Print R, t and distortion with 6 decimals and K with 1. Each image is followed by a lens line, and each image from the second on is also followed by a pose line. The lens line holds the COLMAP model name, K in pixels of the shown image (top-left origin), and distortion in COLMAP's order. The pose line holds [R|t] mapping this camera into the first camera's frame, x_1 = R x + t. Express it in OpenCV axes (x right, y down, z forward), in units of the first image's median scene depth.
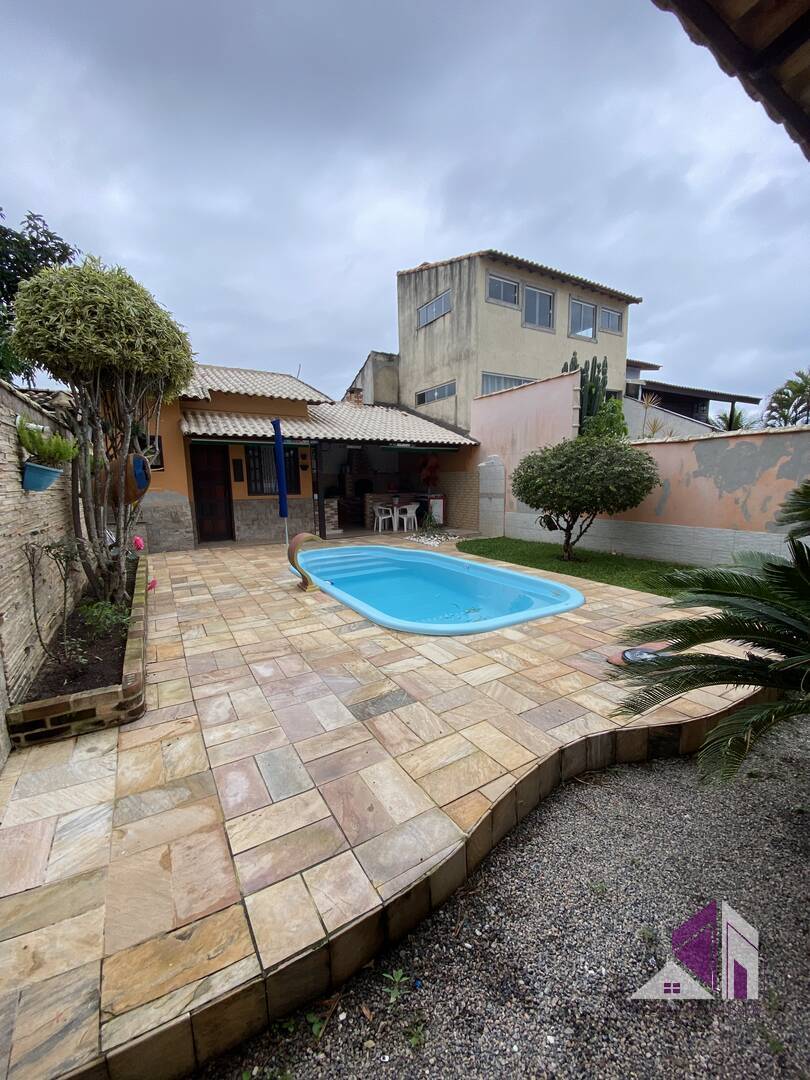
lens RADIAL K [[439.2, 0, 407.6], [0, 439.2, 542.6], [0, 0, 1]] dist [0.016048, -0.018461]
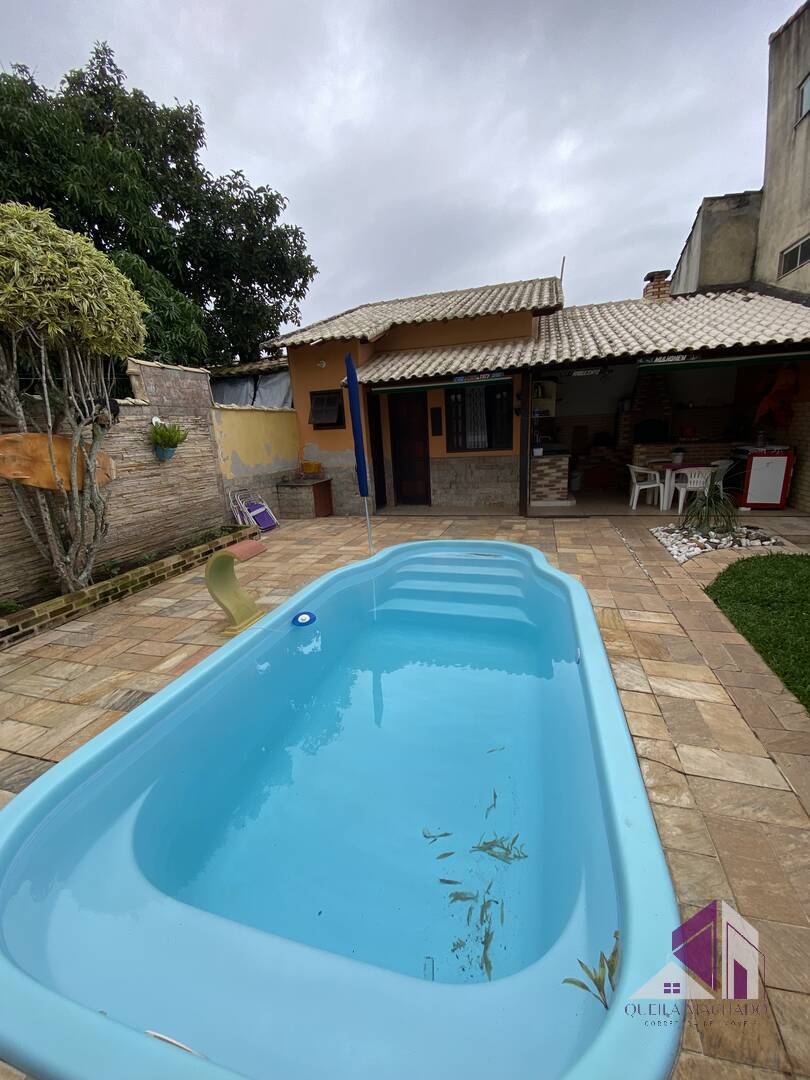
lens RADIAL K [[439.2, 0, 407.6], [0, 439.2, 542.6], [0, 0, 1]] dist [0.016048, -0.018461]
pose [[0.683054, 0.155653, -0.713589, 0.193474], [-0.055348, 0.985249, 0.161929, -0.069001], [0.728267, -0.071110, 0.681594, 0.376227]]
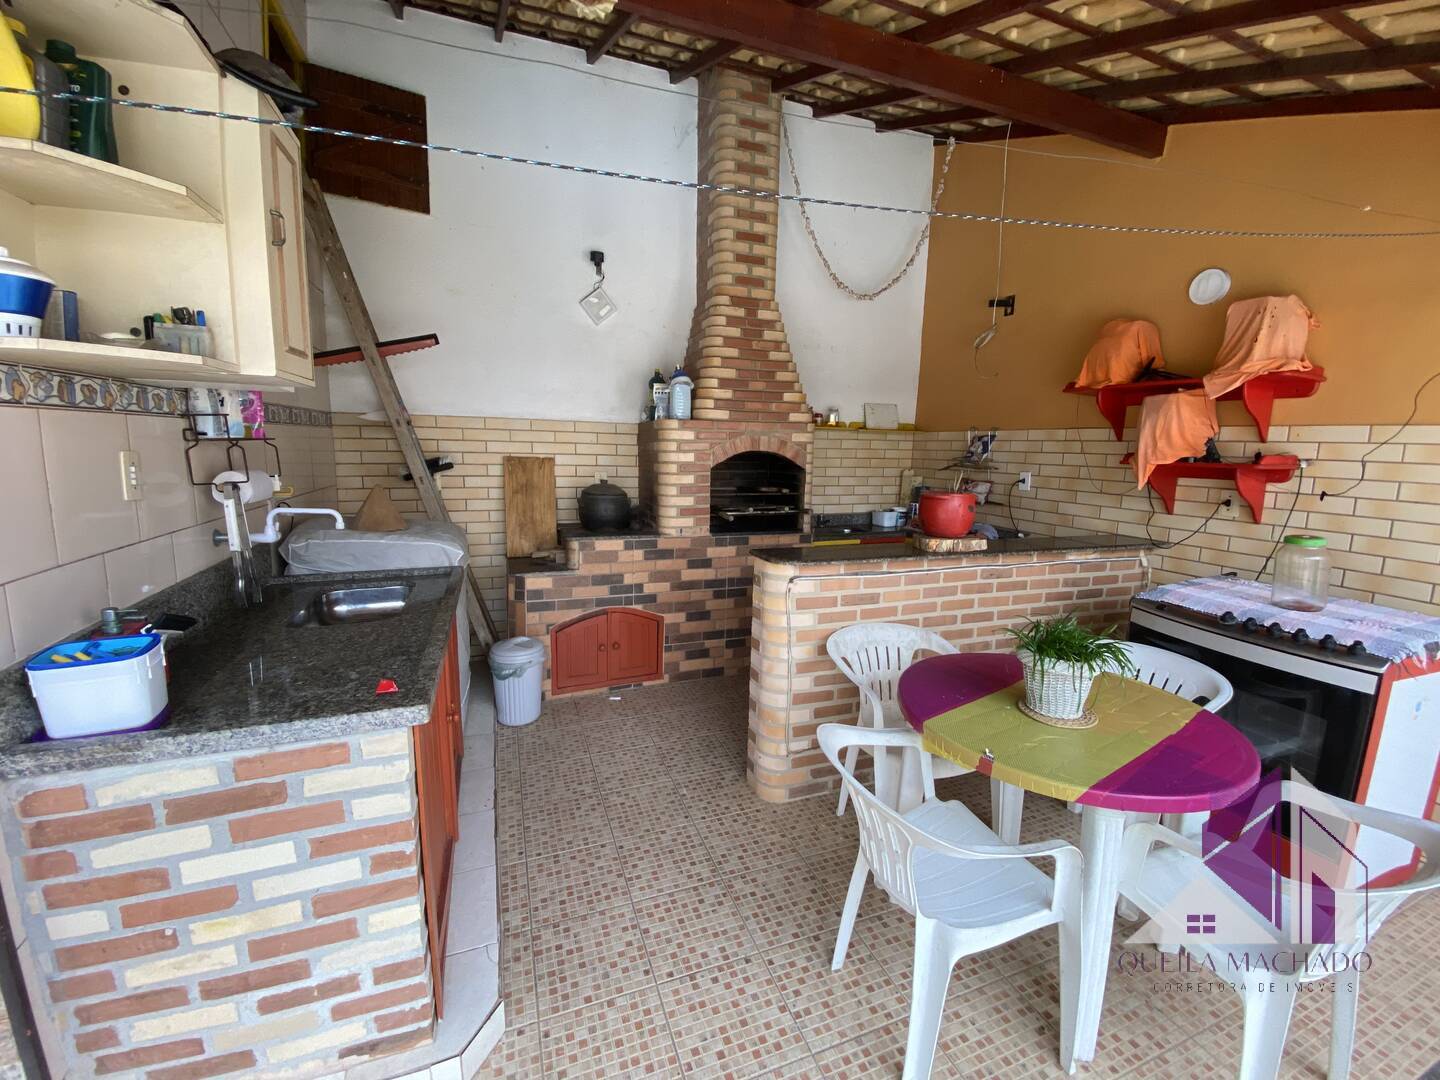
lens RADIAL K [[585.6, 0, 721.6], [0, 585.6, 536.5], [0, 0, 1]] dist [0.016048, -0.018461]
pose [[0.985198, 0.054372, -0.162567, -0.097419], [-0.052367, 0.998490, 0.016596, -0.148606], [0.163224, -0.007837, 0.986558, 0.990200]]
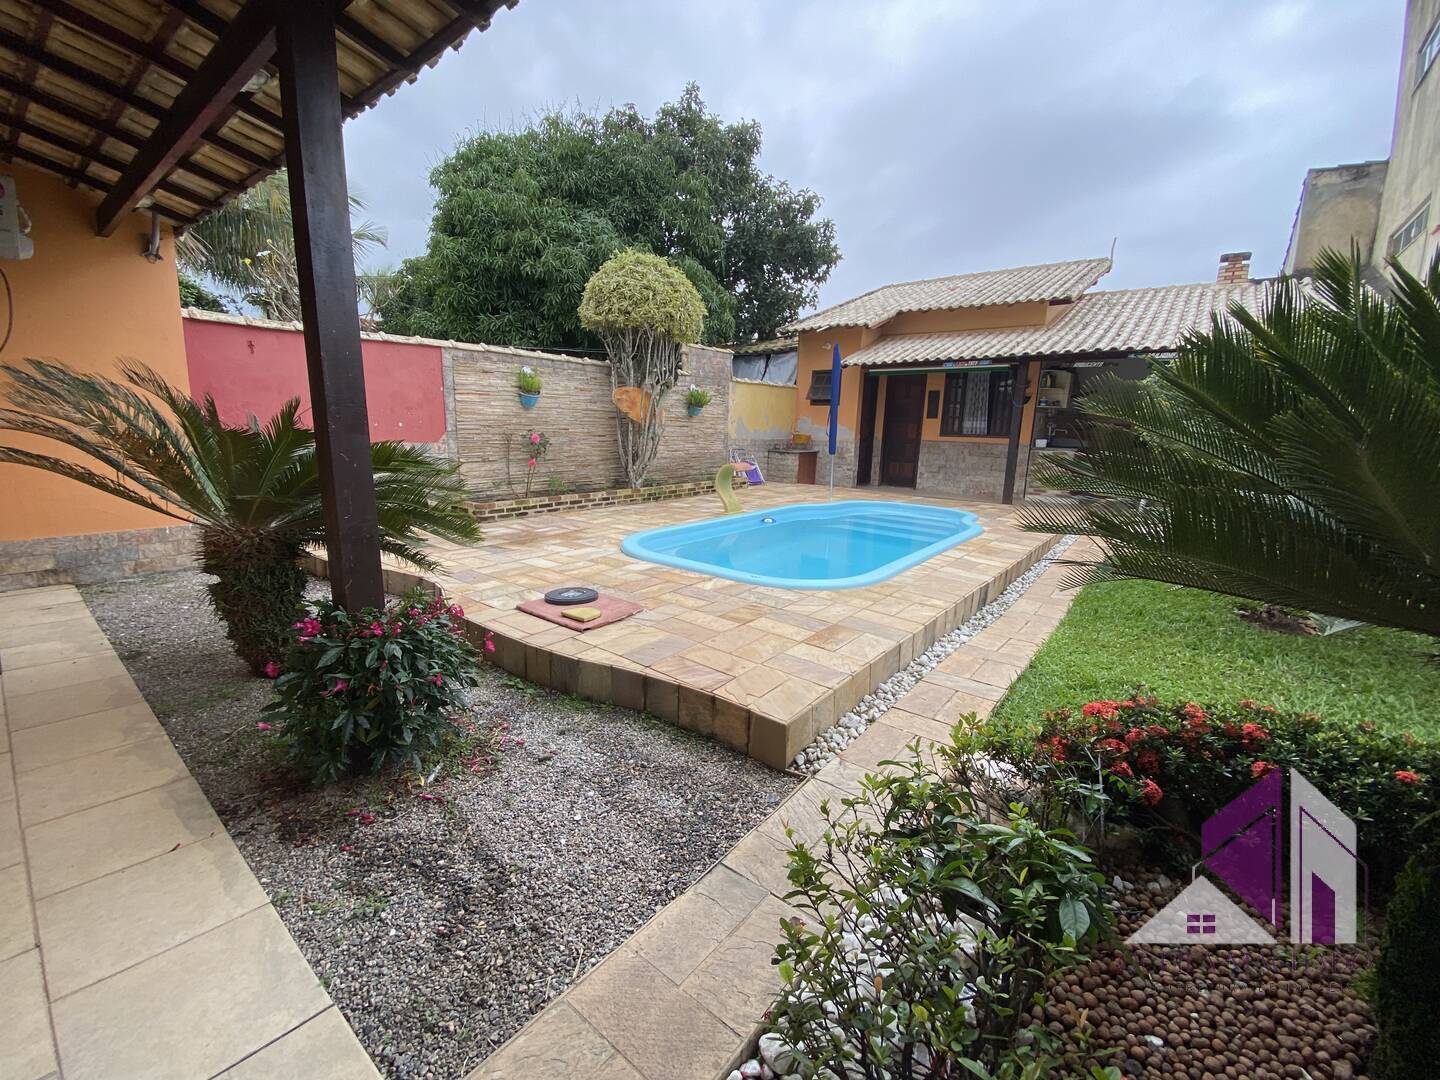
lens RADIAL K [[570.5, 0, 707.6], [0, 570.5, 536.1], [0, 0, 1]] dist [0.030408, -0.027573]
pose [[0.334361, 0.202128, -0.920514, 0.495538], [-0.158573, 0.974871, 0.156465, -0.024892], [0.929009, 0.093653, 0.358011, 0.242814]]
